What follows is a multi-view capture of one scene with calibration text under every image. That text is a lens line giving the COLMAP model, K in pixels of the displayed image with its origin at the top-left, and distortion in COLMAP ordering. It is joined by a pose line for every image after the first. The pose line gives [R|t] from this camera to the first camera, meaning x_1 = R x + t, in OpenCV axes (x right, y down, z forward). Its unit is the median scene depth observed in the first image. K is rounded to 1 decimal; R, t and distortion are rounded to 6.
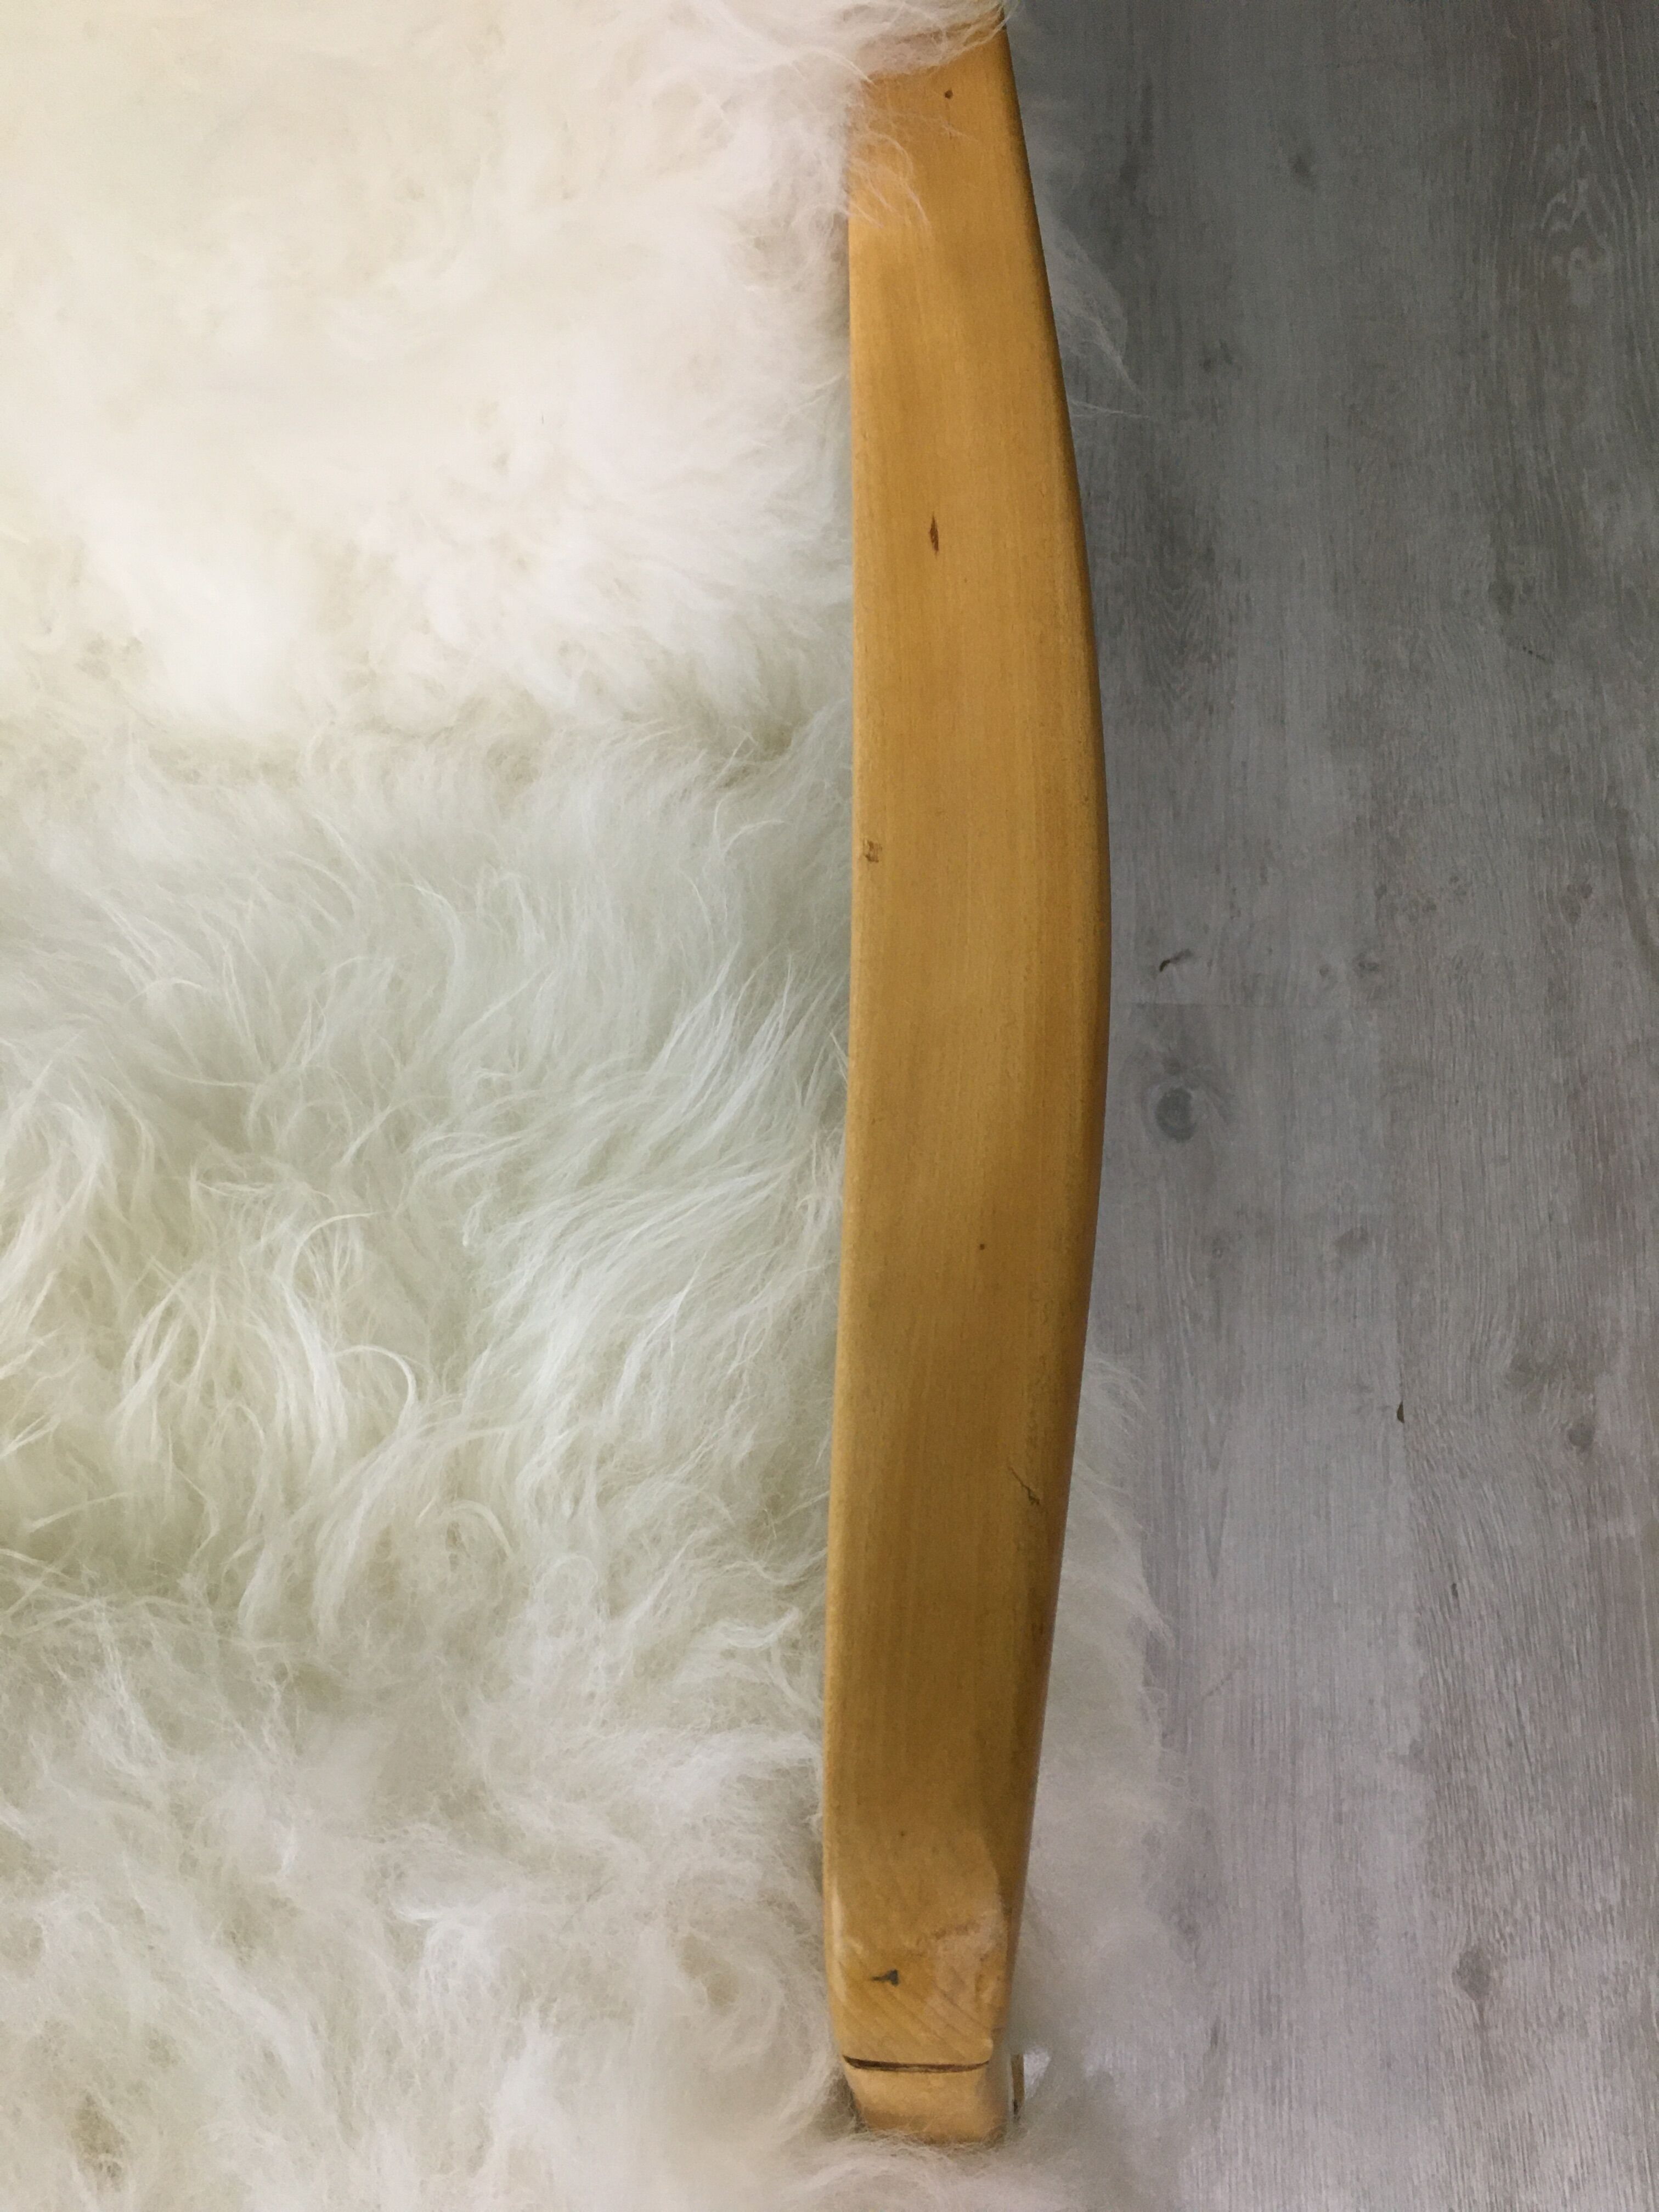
lens RADIAL K [[1889.6, 0, 831.4], [0, 1889.6, 1107.4], [0, 0, 1]] dist [0.081159, -0.114102]
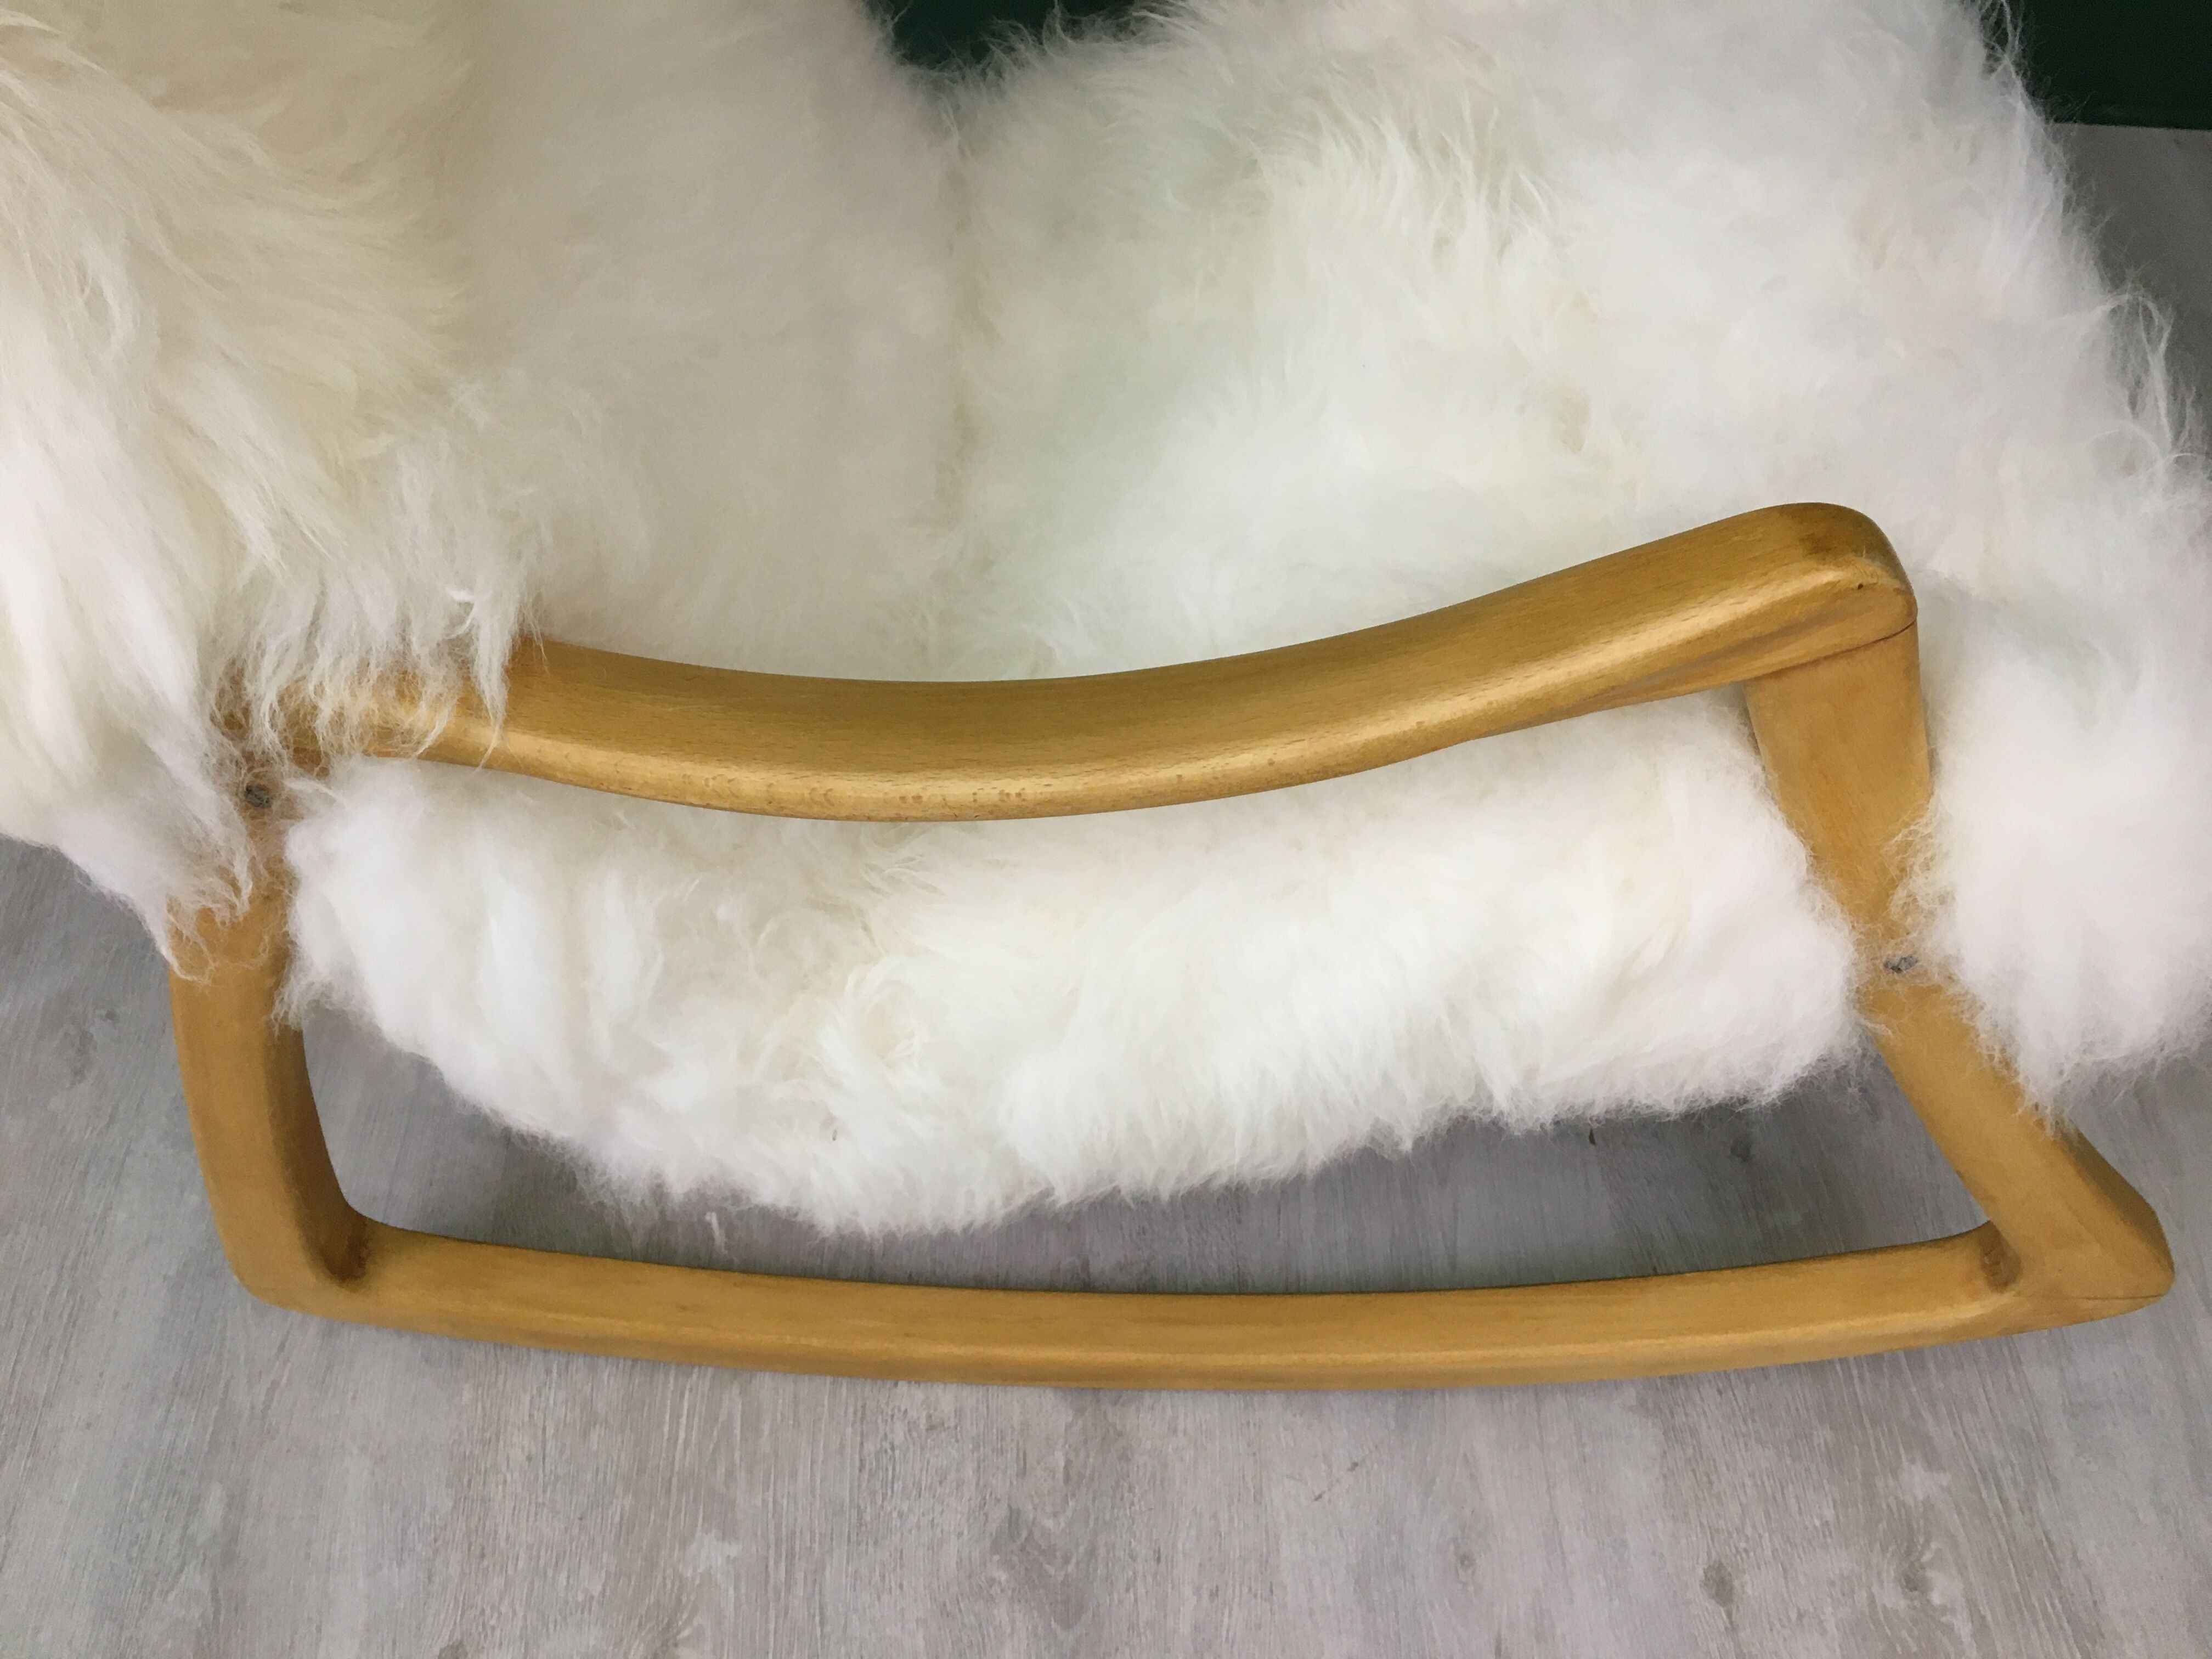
lens RADIAL K [[1889.6, 0, 1098.5], [0, 1889.6, 837.9], [0, 0, 1]] dist [0.081159, -0.114102]
pose [[0.997487, -0.018928, 0.068272, -0.094734], [0.041195, 0.938955, -0.341565, 0.401606], [-0.057639, 0.343519, 0.937375, -0.180766]]
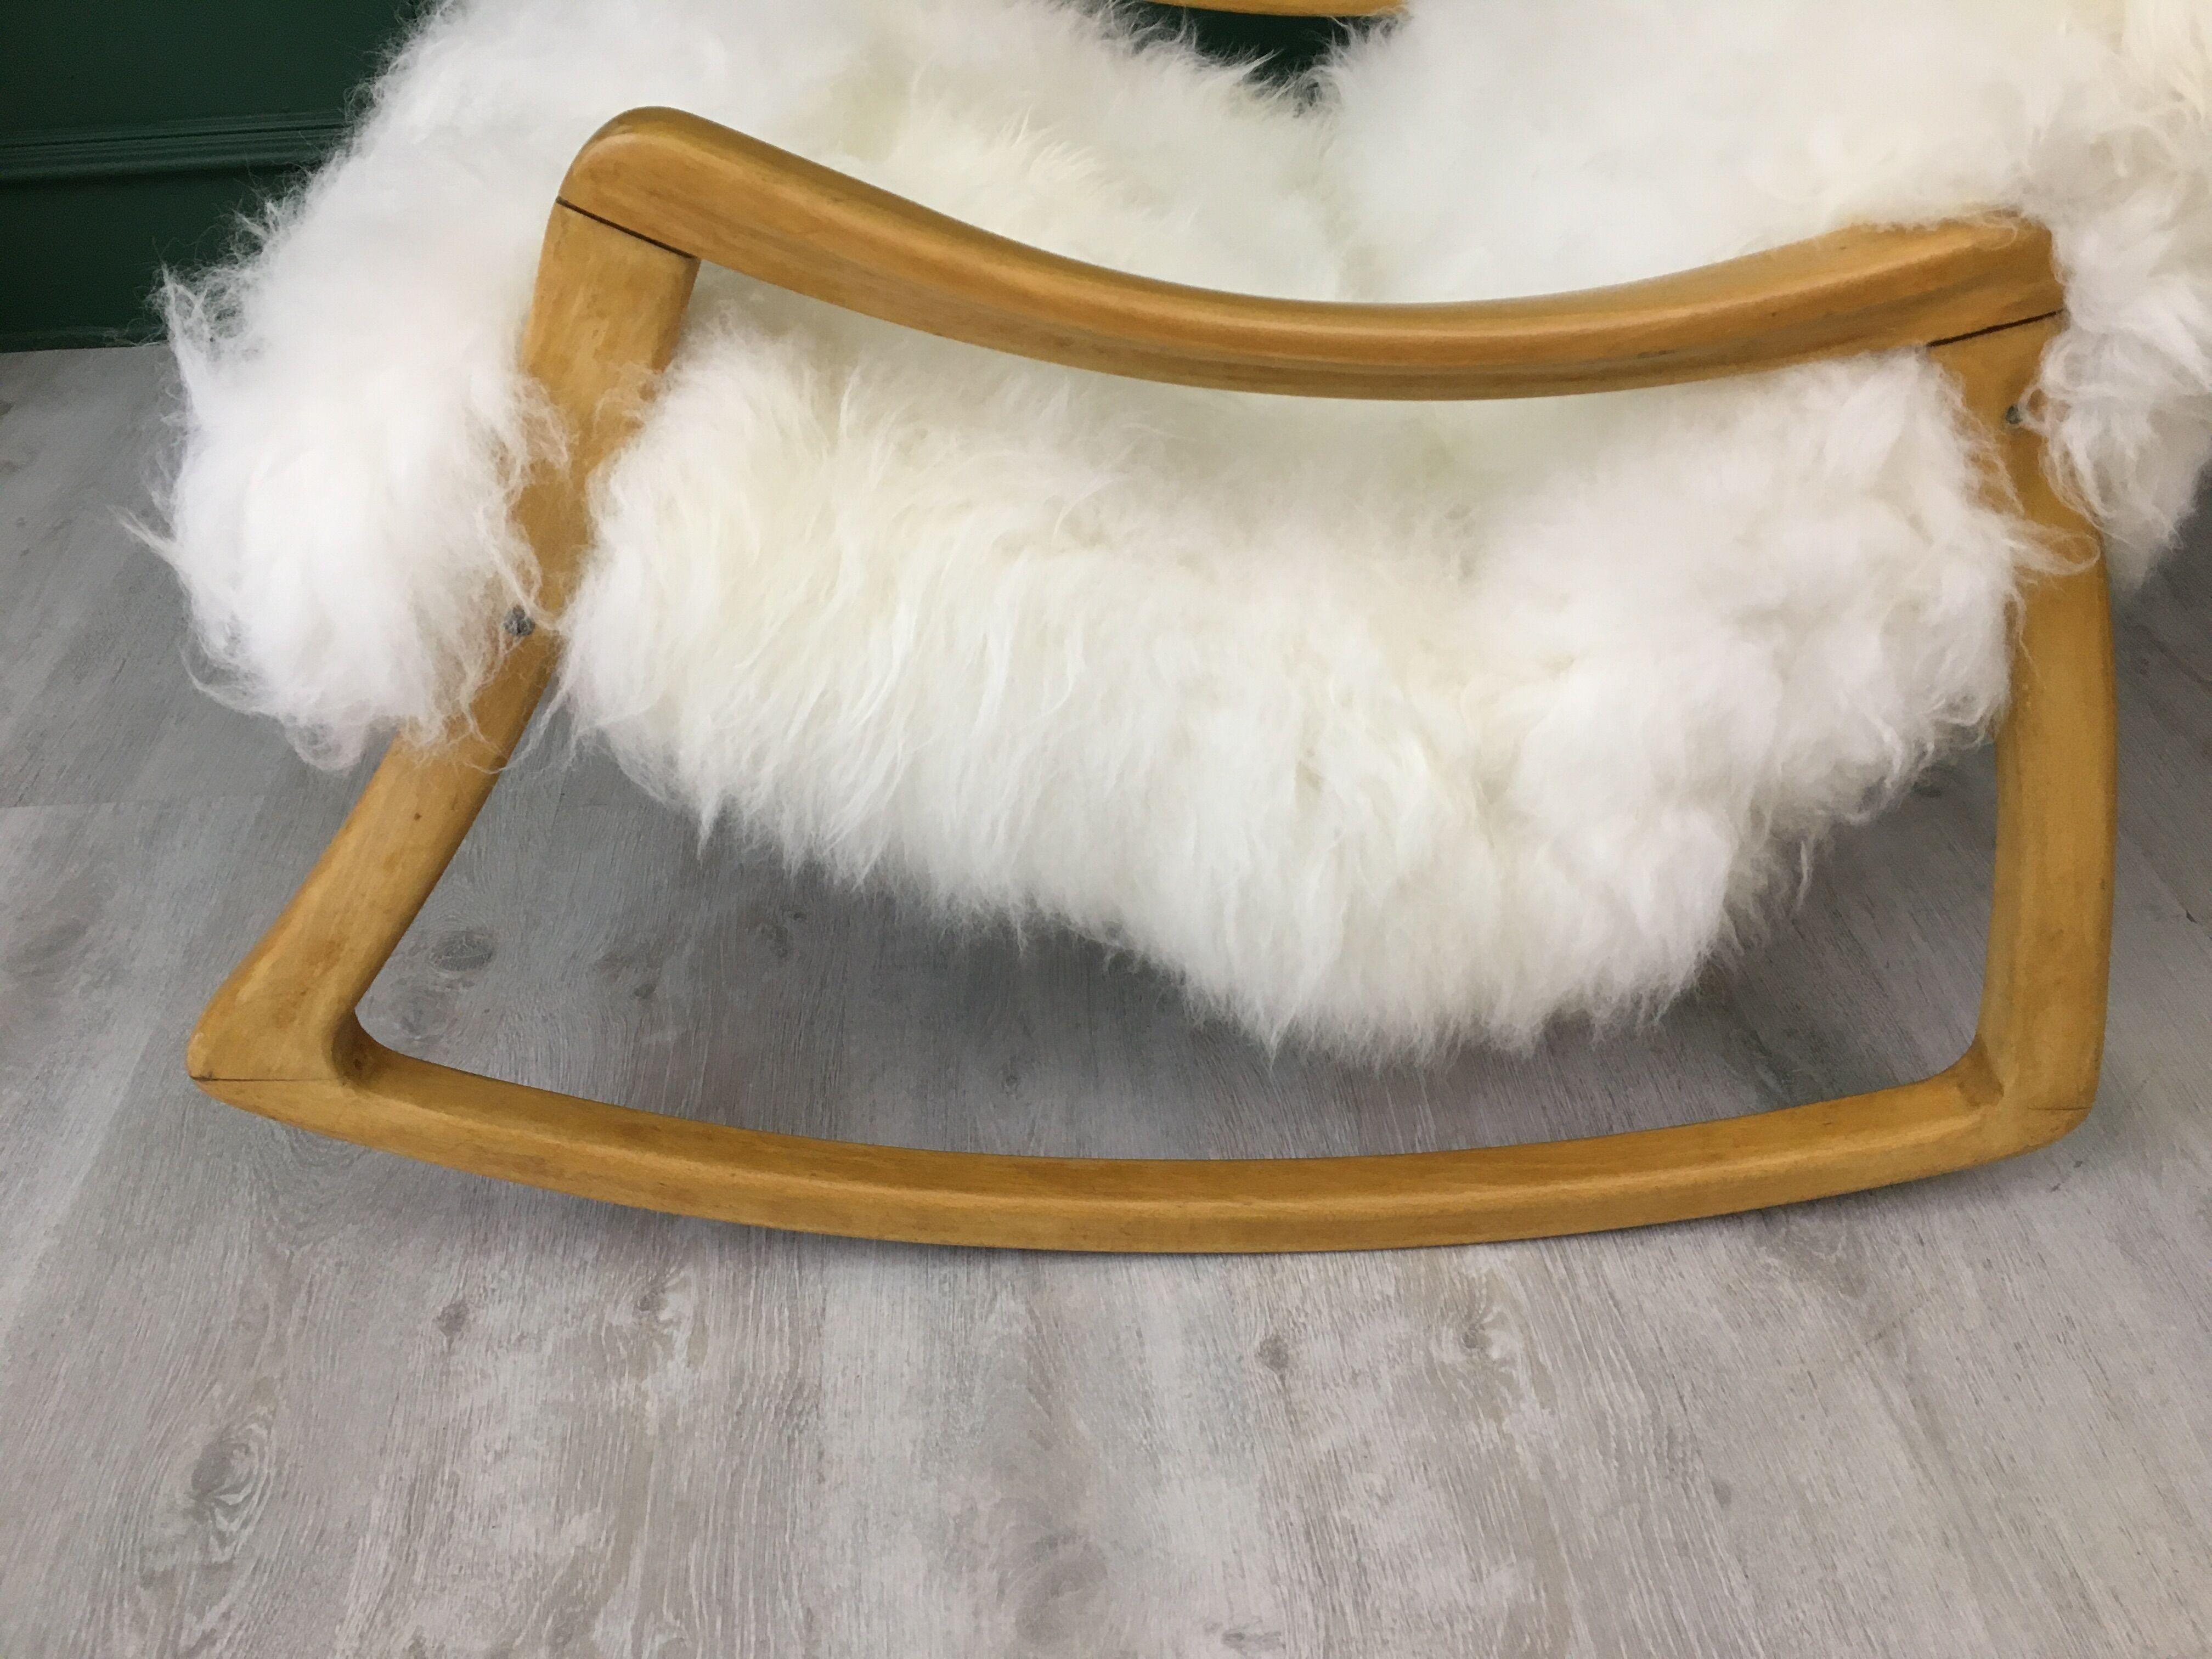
lens RADIAL K [[1889.6, 0, 1102.3], [0, 1889.6, 830.9], [0, 0, 1]] dist [0.081159, -0.114102]
pose [[0.995159, -0.075653, 0.062736, -0.529486], [0.098095, 0.803821, -0.586728, 0.840512], [-0.006040, 0.590042, 0.807350, -0.067023]]
